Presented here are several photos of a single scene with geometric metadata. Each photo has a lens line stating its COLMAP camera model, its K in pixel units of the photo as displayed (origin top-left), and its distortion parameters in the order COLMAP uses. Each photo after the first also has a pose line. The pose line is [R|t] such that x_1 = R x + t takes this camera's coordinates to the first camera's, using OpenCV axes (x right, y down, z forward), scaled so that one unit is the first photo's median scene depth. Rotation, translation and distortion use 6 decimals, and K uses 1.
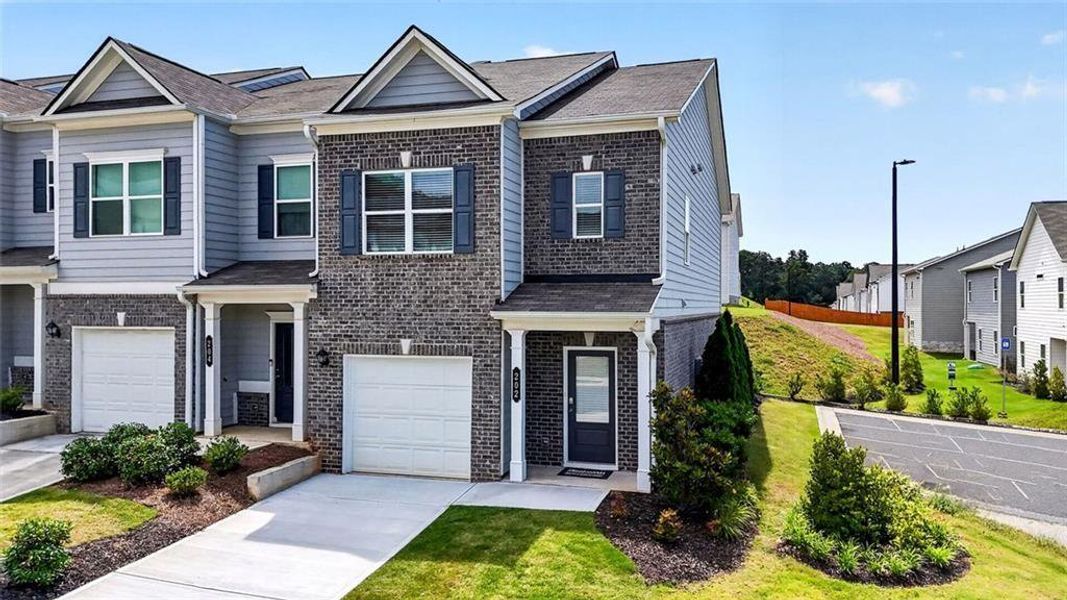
lens RADIAL K [[802.1, 0, 559.6], [0, 802.1, 295.3], [0, 0, 1]] dist [0.060301, -0.052991]
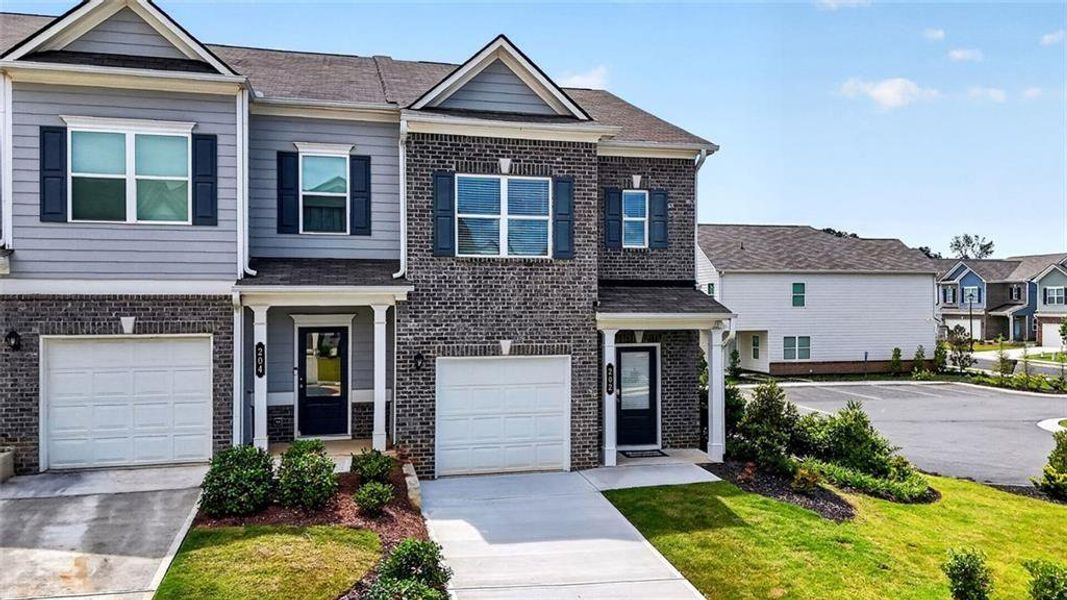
lens RADIAL K [[802.1, 0, 537.3], [0, 802.1, 294.6], [0, 0, 1]] dist [0.060301, -0.052991]
pose [[0.854439, 0.004684, 0.519531, -0.673009], [-0.006199, 0.999980, 0.001178, -0.005502], [-0.519515, -0.004227, 0.854451, 0.098281]]
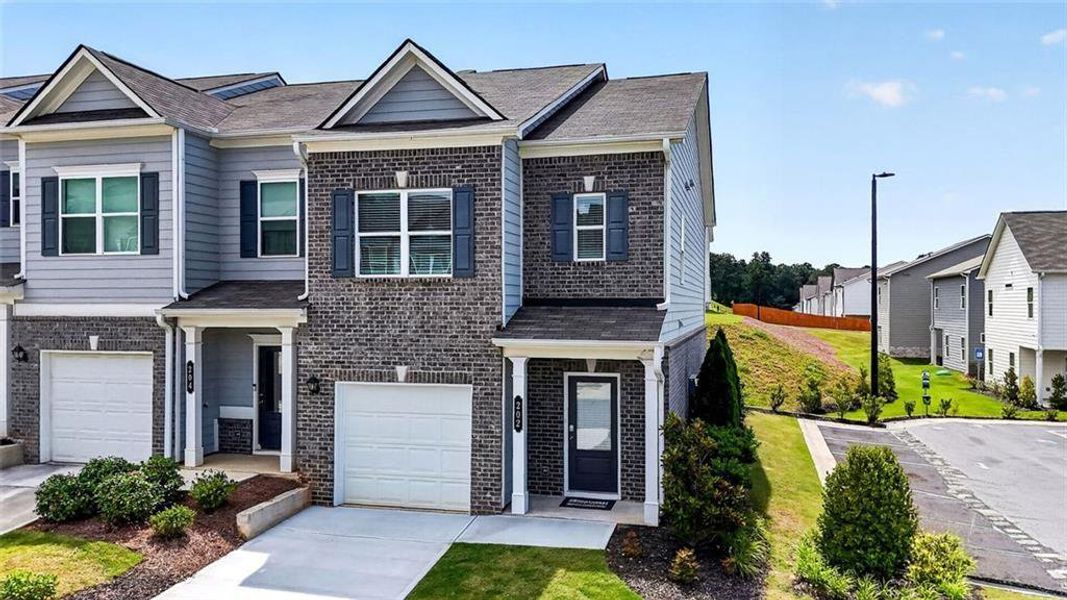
lens RADIAL K [[802.1, 0, 558.3], [0, 802.1, 296.6], [0, 0, 1]] dist [0.060301, -0.052991]
pose [[0.998838, 0.000823, 0.048190, -0.049223], [-0.001041, 0.999989, 0.004491, -0.032520], [-0.048186, -0.004536, 0.998828, 0.029546]]
